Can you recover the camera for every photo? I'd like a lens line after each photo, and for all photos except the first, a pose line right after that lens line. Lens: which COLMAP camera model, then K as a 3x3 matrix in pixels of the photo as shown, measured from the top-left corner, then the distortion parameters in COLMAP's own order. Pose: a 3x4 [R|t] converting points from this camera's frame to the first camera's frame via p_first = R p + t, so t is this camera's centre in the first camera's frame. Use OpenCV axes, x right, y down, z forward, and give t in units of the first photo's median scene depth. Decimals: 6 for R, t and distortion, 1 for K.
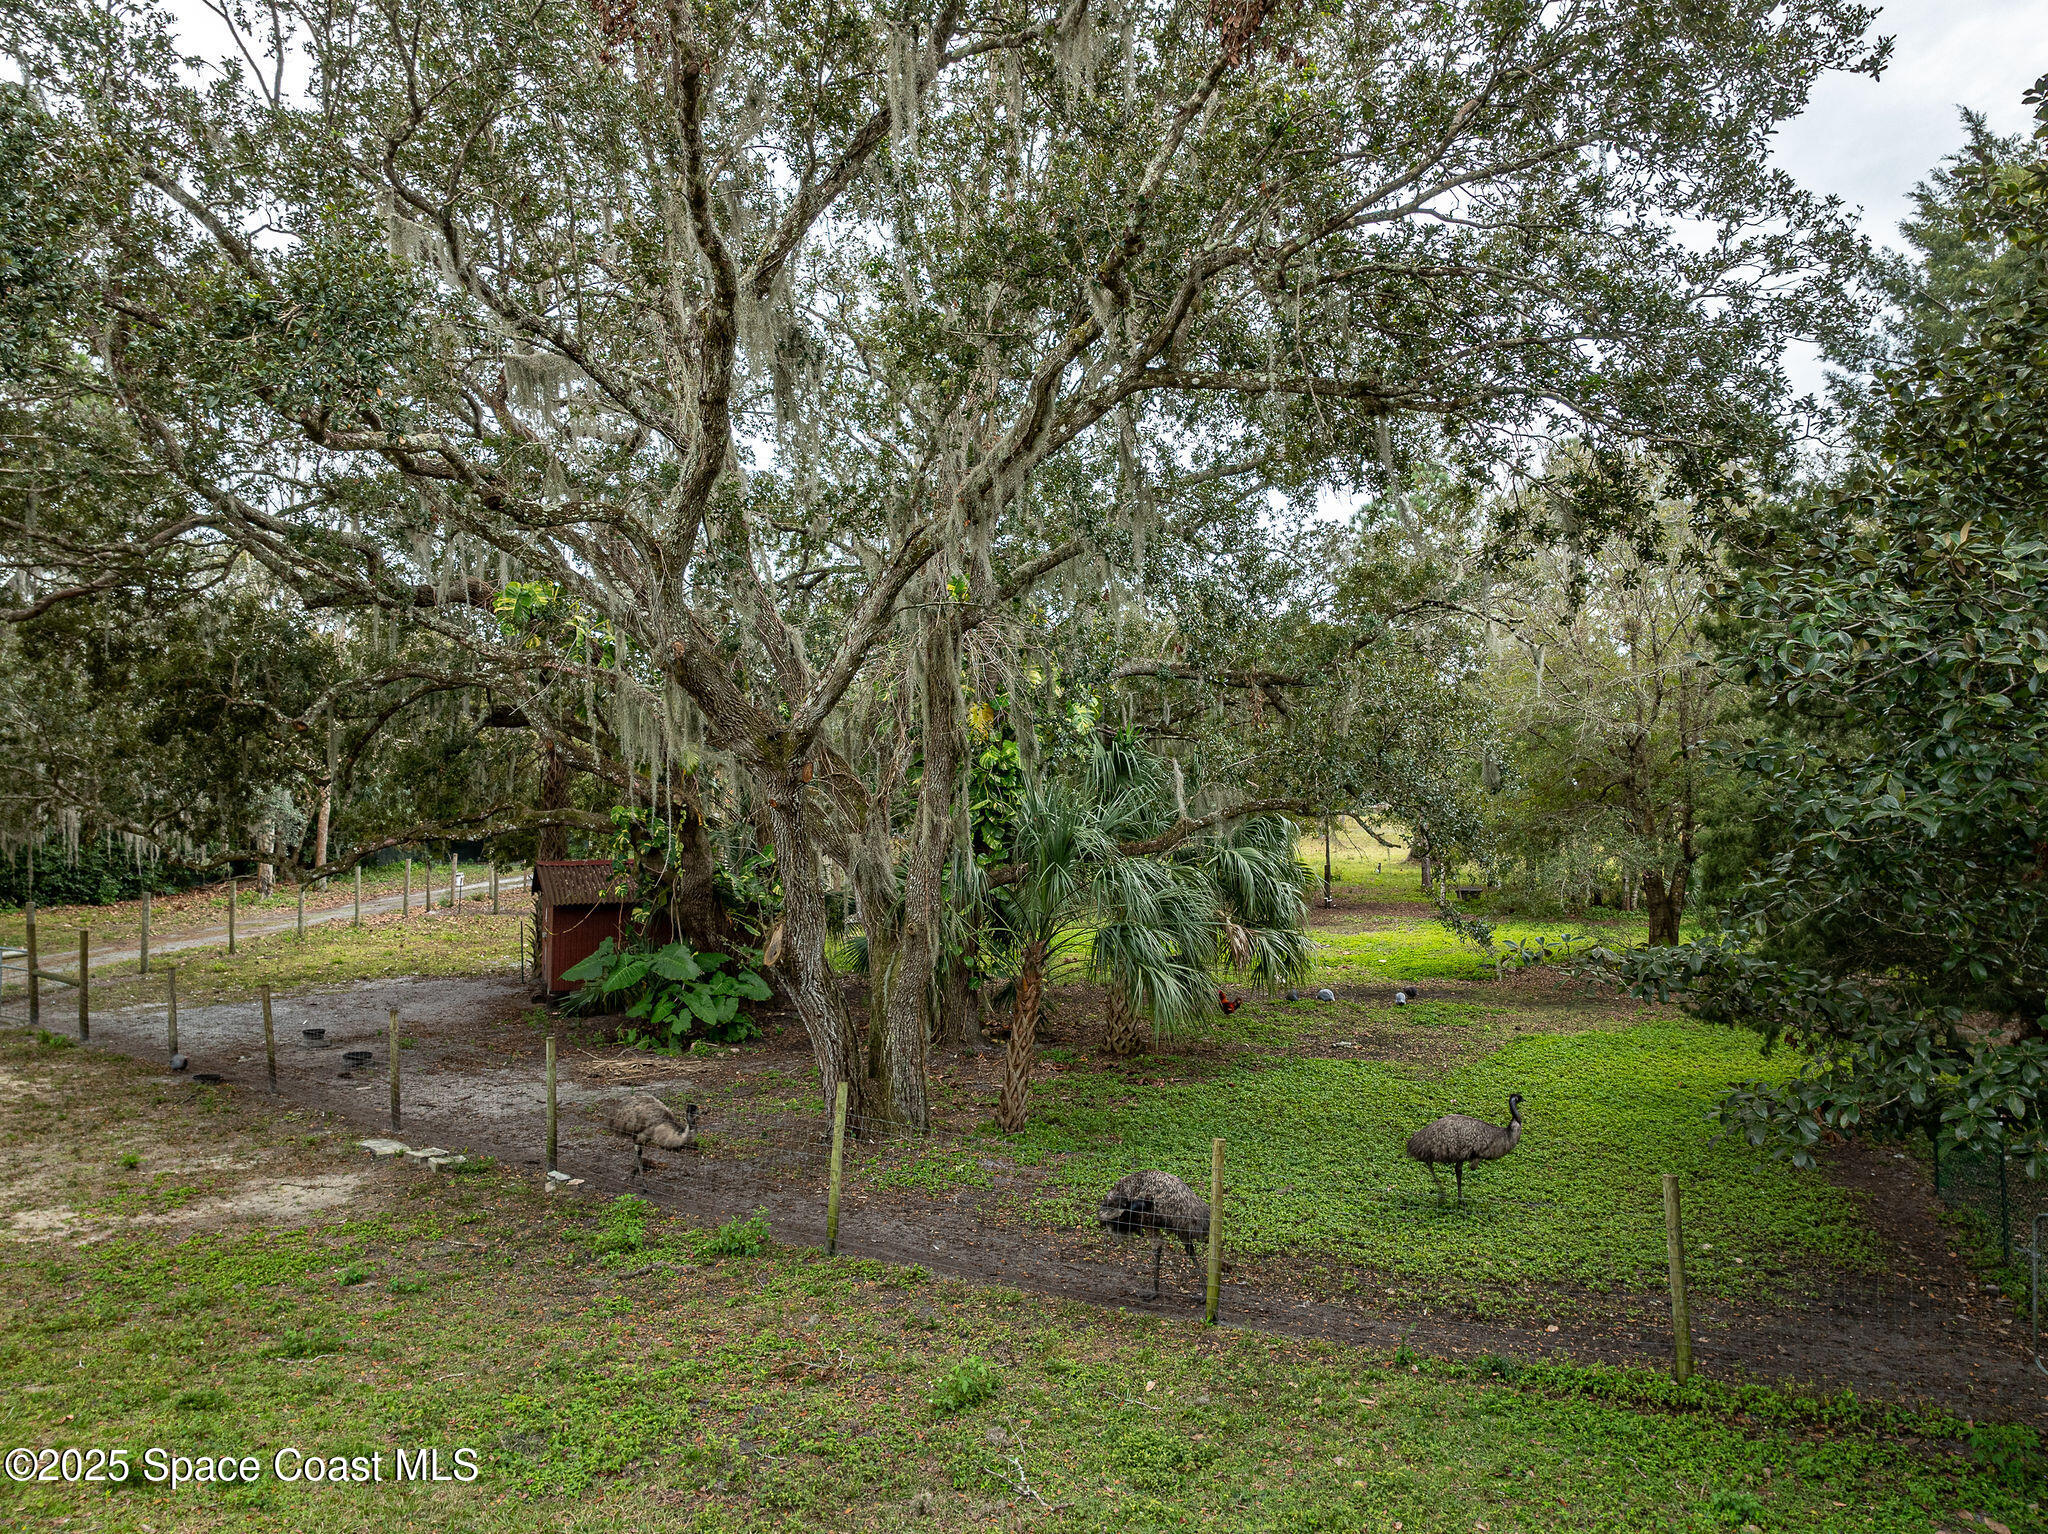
lens RADIAL K [[1421.2, 0, 1024.0], [0, 1421.2, 767.0], [0, 0, 1]] dist [-0.007643, -0.001633]
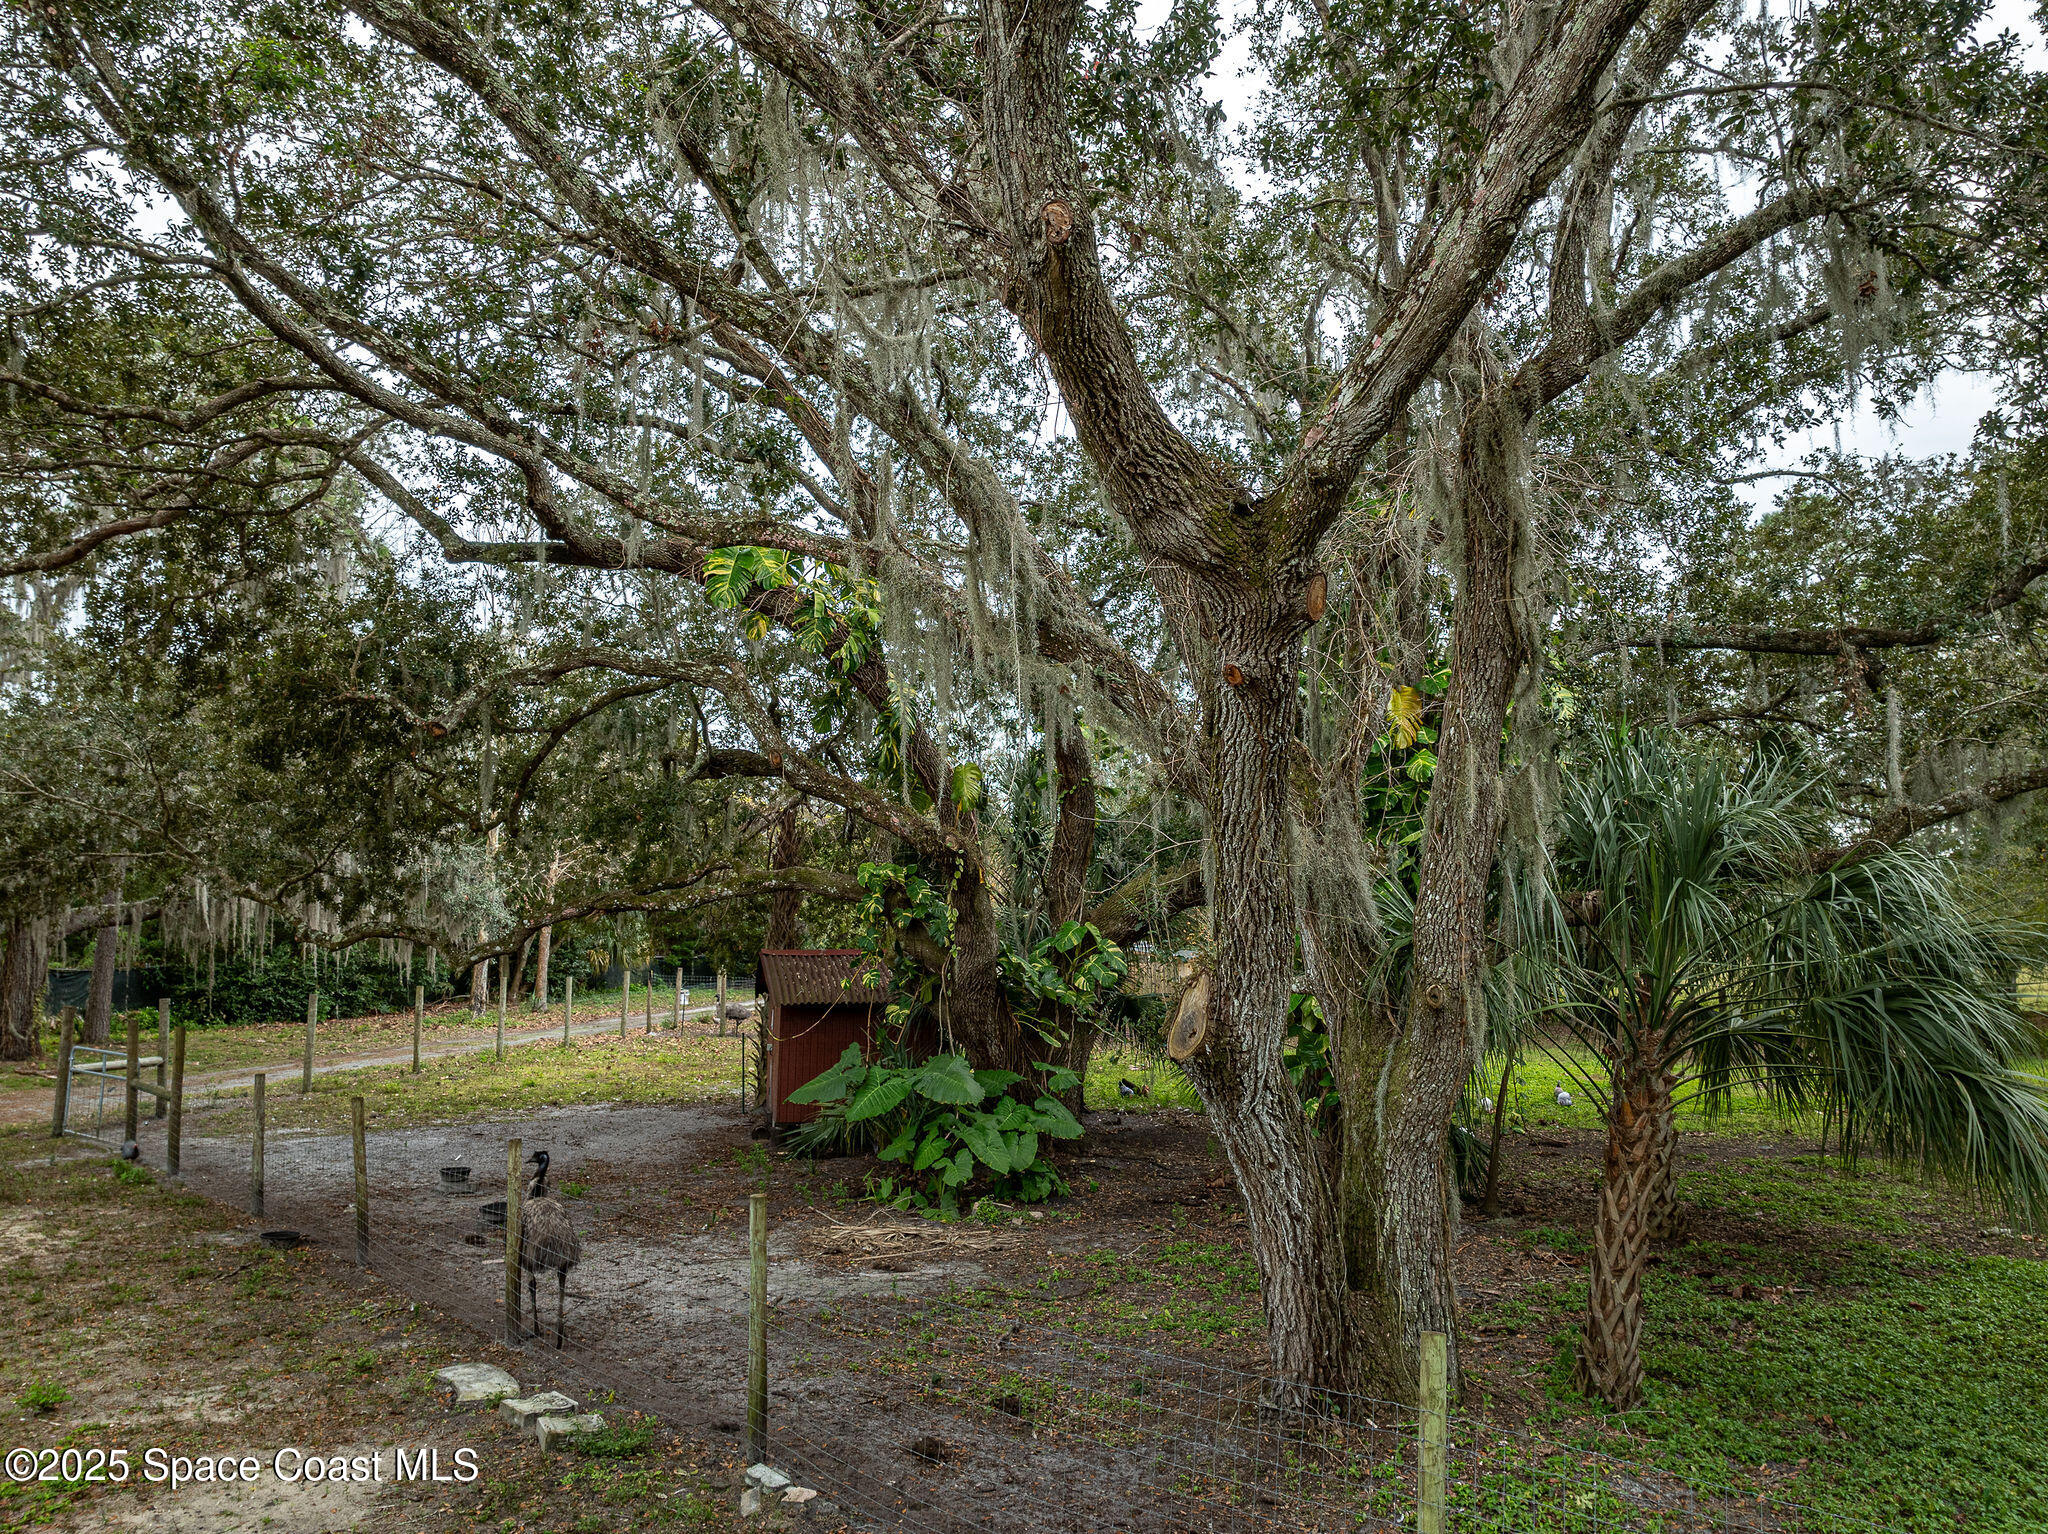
lens RADIAL K [[1421.2, 0, 1024.0], [0, 1421.2, 767.0], [0, 0, 1]] dist [-0.007643, -0.001633]
pose [[0.987320, -0.020749, -0.157383, -0.099413], [0.004733, 0.994828, -0.101463, 0.057463], [0.158674, 0.099431, 0.982311, 0.320358]]
